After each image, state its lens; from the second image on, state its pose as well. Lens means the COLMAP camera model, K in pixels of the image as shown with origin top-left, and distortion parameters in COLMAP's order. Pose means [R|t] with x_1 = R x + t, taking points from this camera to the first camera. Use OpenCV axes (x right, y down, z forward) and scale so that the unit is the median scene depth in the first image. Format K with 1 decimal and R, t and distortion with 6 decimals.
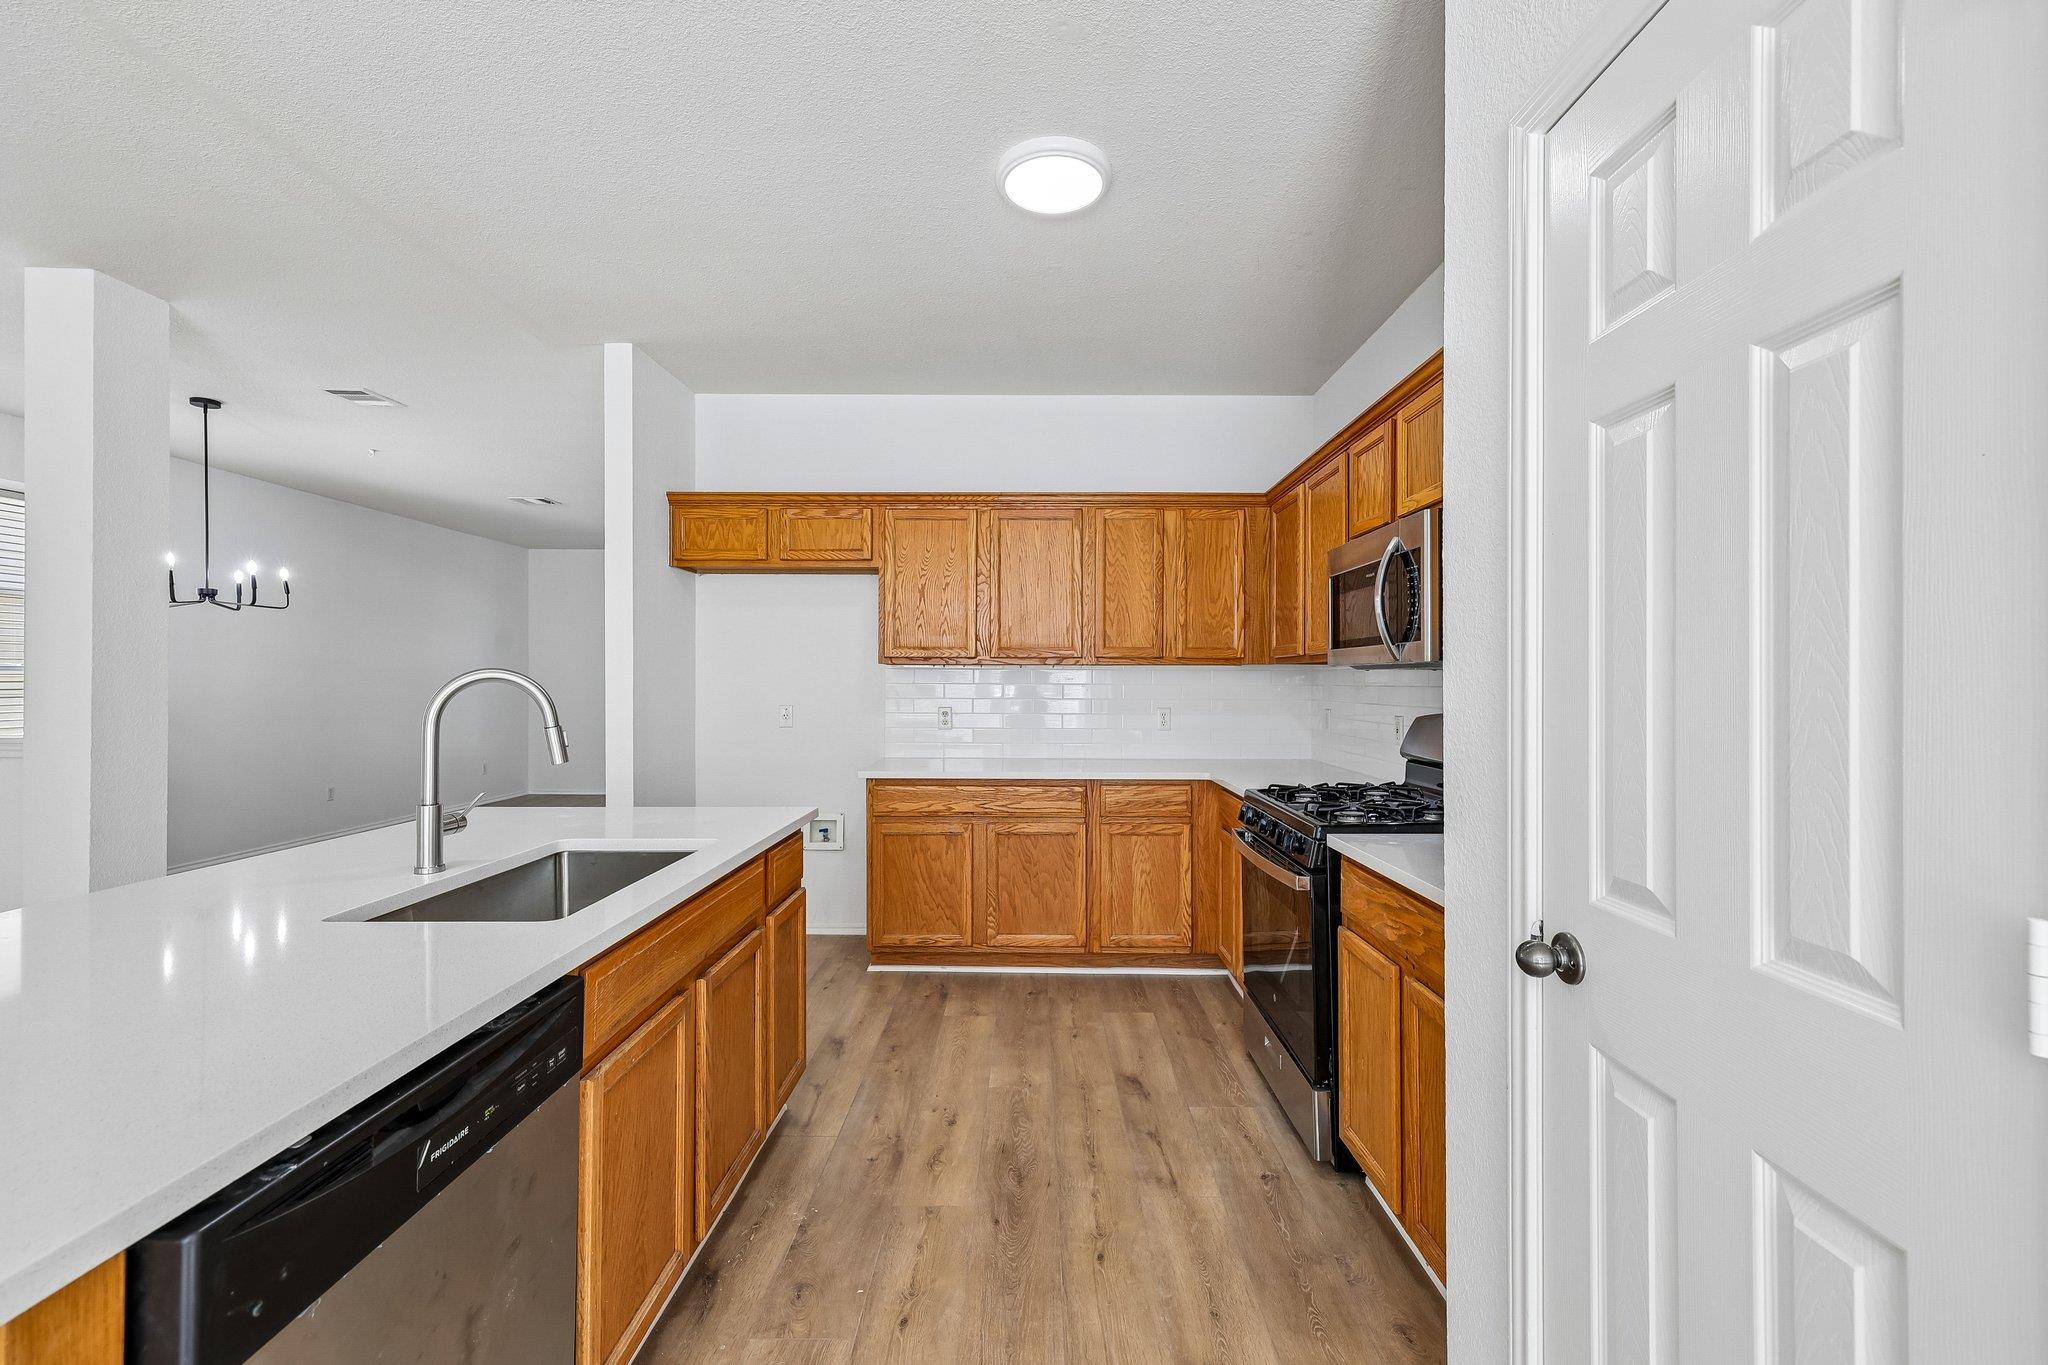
lens RADIAL K [[860.3, 0, 1028.1], [0, 860.3, 679.2], [0, 0, 1]] dist [-0.000809, -0.000446]
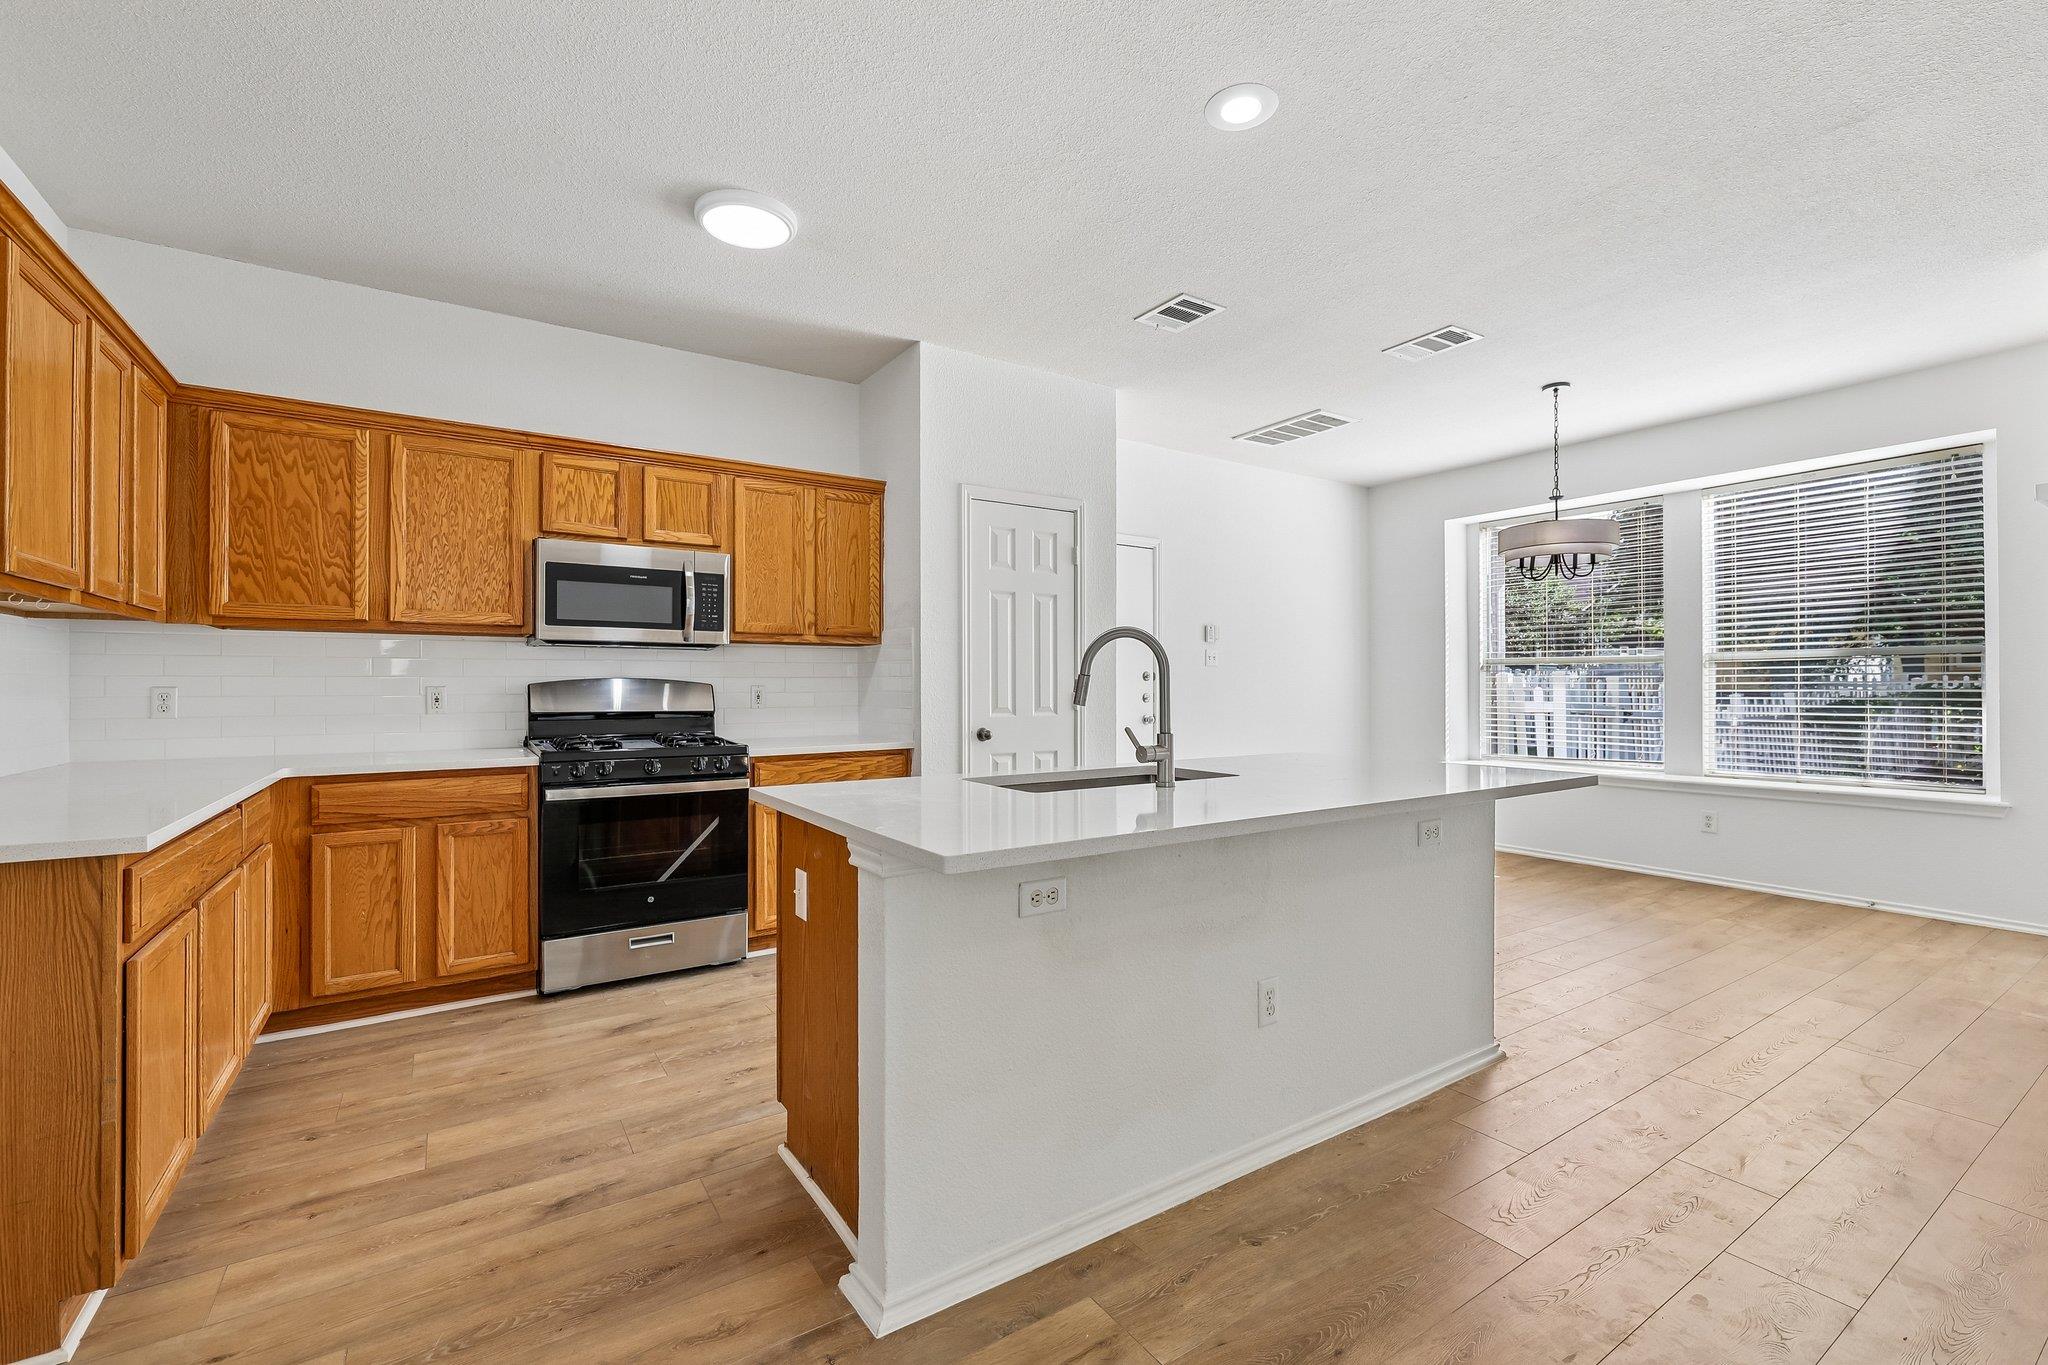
lens RADIAL K [[875.0, 0, 1021.1], [0, 875.0, 683.9], [0, 0, 1]] dist [-0.001110, 0.000005]
pose [[-0.553760, -0.000288, 0.832676, -0.762723], [-0.002519, 0.999996, -0.001330, 0.034575], [-0.832672, -0.002834, -0.553759, 0.874620]]
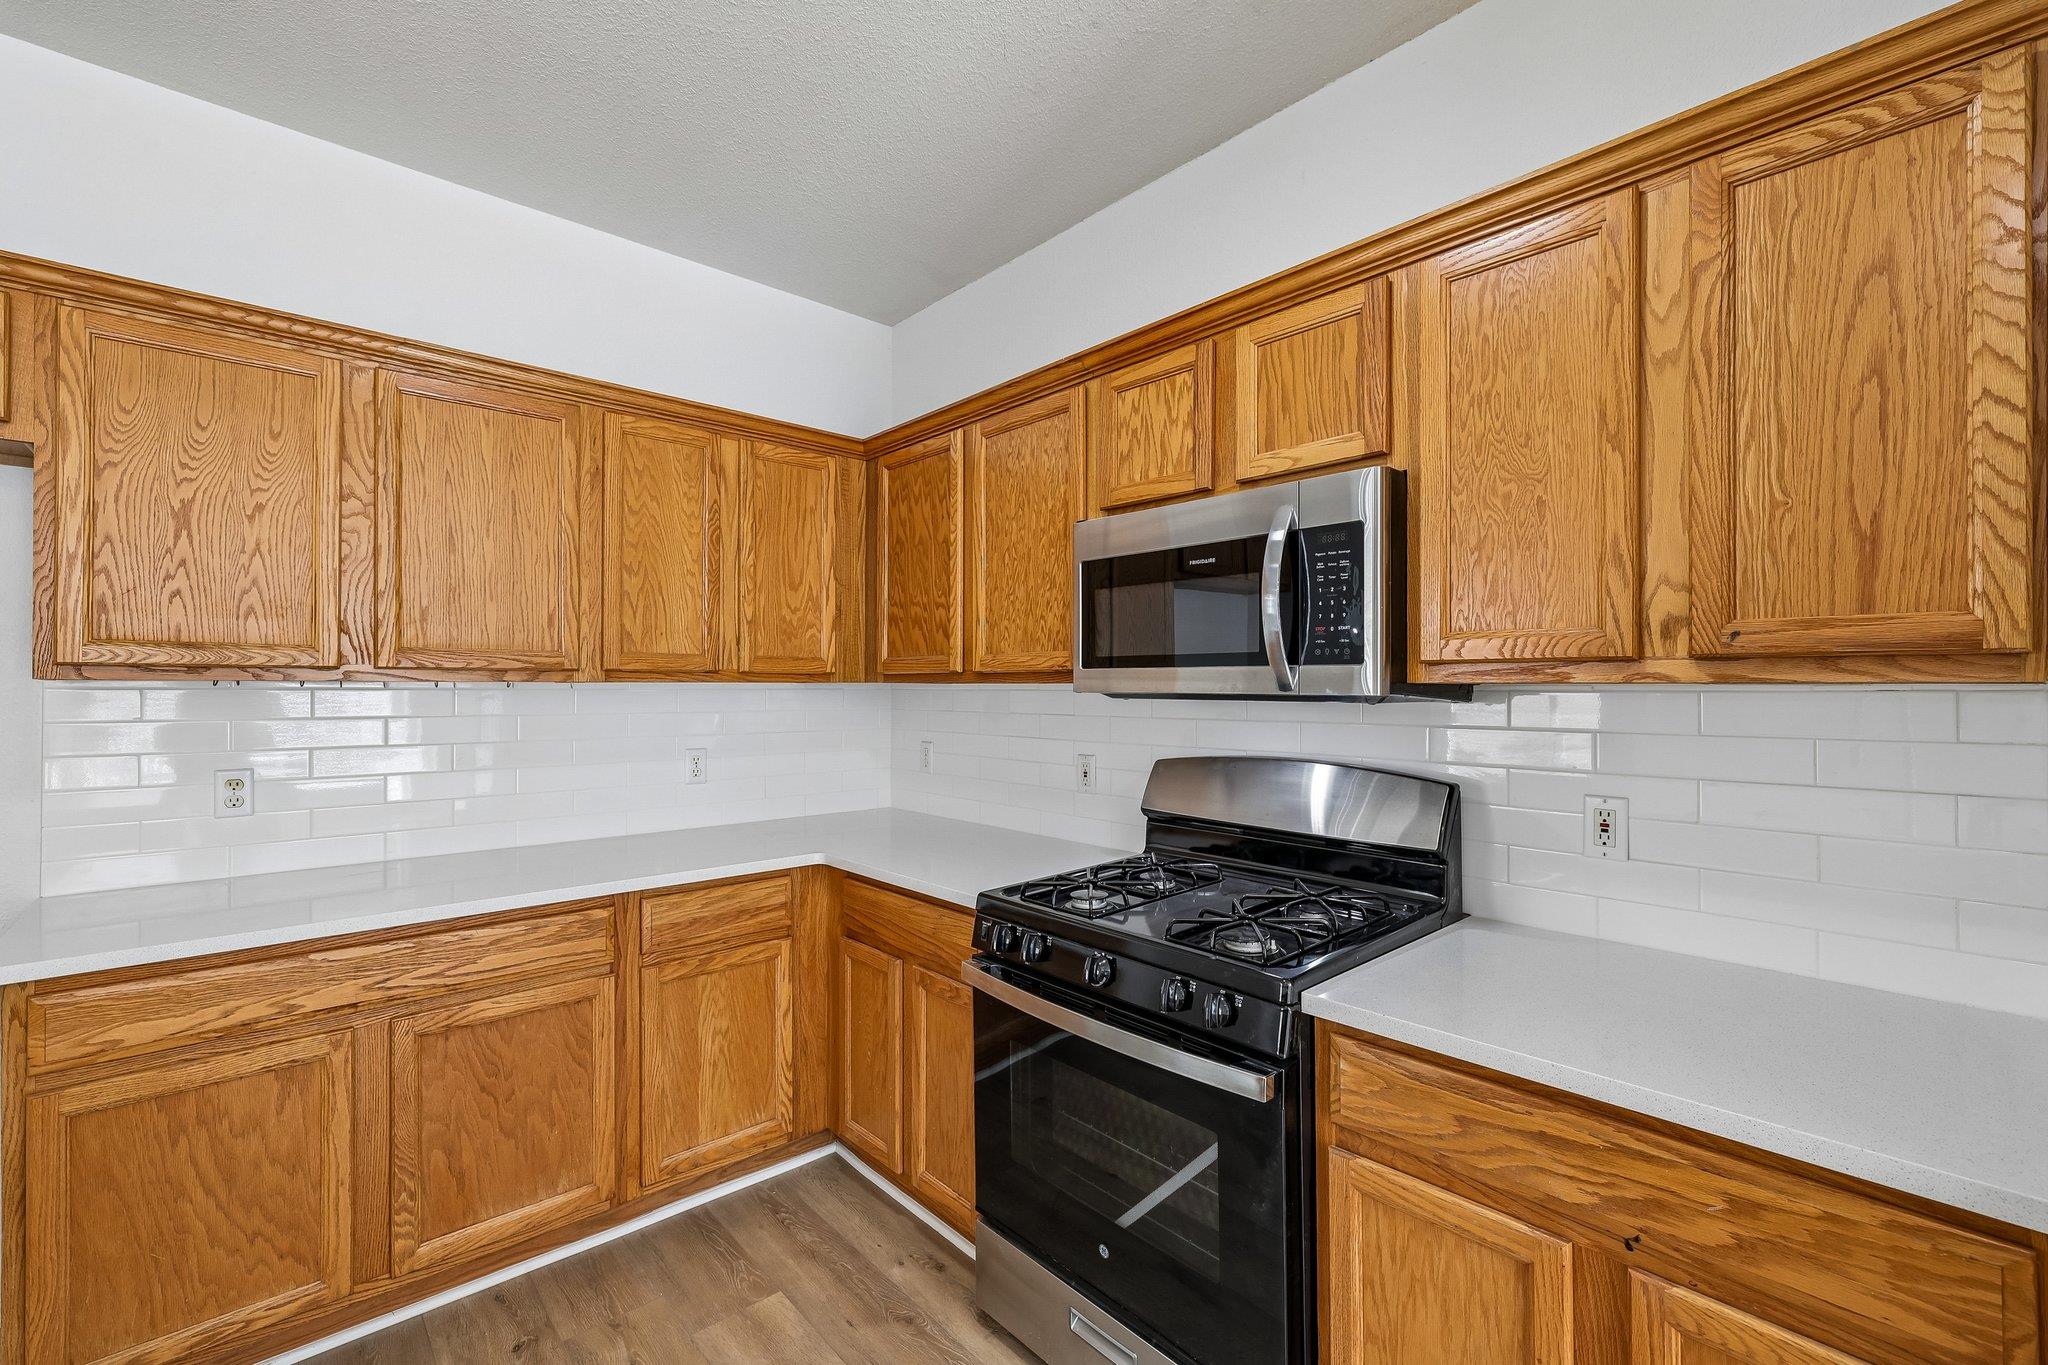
lens RADIAL K [[871.6, 0, 1031.6], [0, 871.6, 683.5], [0, 0, 1]] dist [-0.001130, 0.000351]
pose [[0.738353, 0.000393, 0.674414, -0.110869], [-0.000614, 1.000000, 0.000090, -0.017755], [-0.674414, -0.000480, 0.738353, 0.406038]]
